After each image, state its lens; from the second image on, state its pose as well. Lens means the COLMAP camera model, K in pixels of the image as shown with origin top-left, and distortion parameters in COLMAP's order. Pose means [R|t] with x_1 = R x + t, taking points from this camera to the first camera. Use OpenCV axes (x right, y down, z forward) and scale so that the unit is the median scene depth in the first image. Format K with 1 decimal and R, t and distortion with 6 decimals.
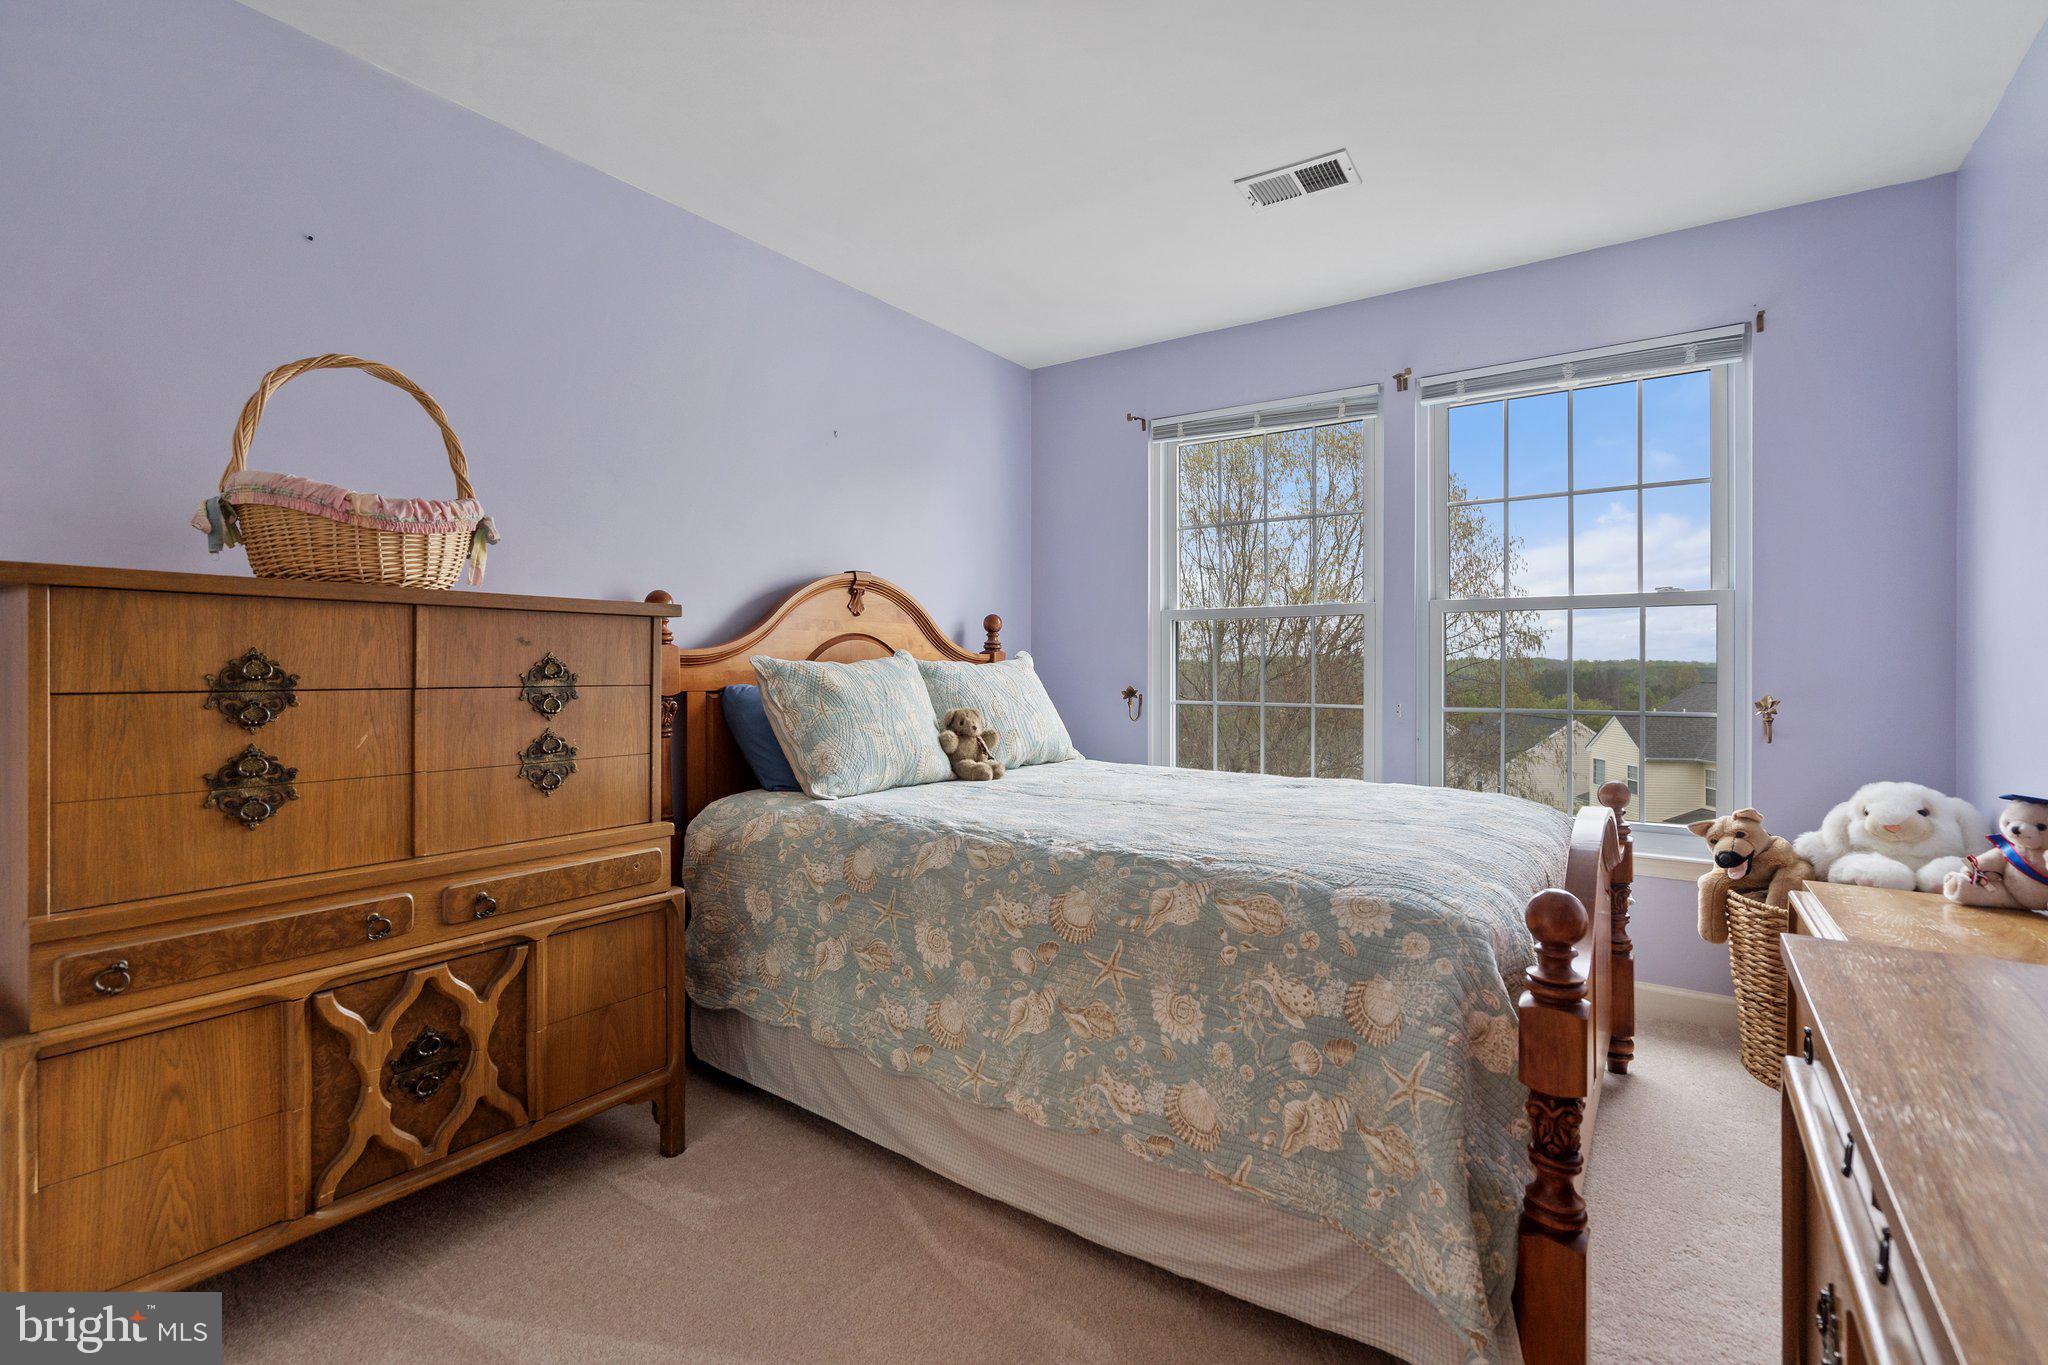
lens RADIAL K [[931.2, 0, 1014.1], [0, 931.2, 671.2], [0, 0, 1]] dist [-0.004869, 0.000290]
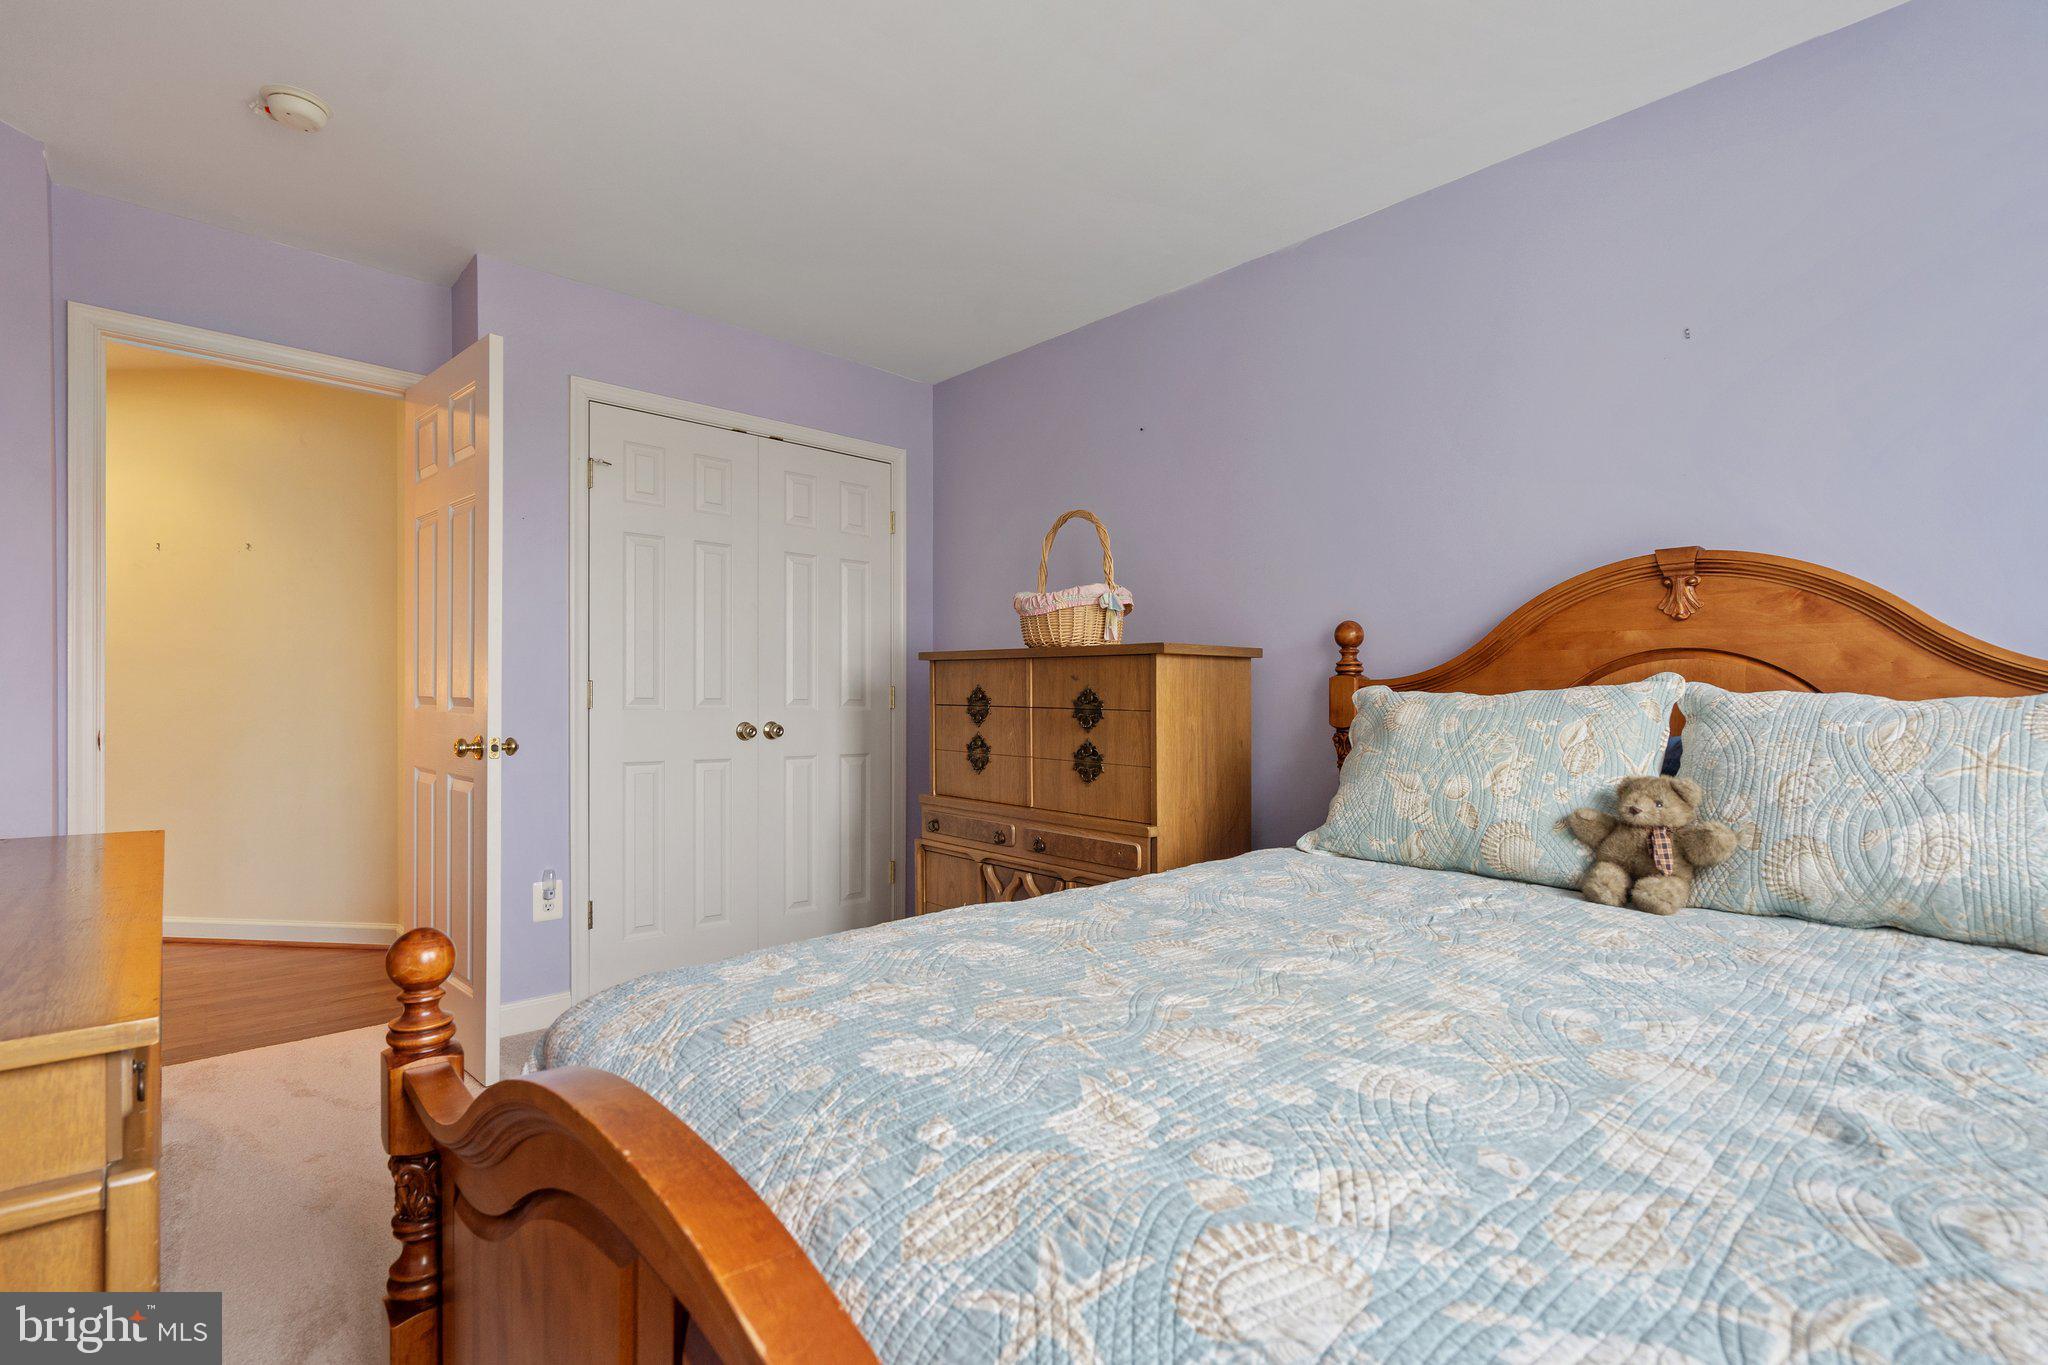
lens RADIAL K [[952.8, 0, 1018.7], [0, 952.8, 680.4], [0, 0, 1]] dist [-0.002504, 0.000211]
pose [[-0.229016, -0.014094, -0.973321, 0.970686], [-0.013127, 0.999849, -0.011389, -0.009089], [0.973334, 0.010168, -0.229167, 1.263556]]
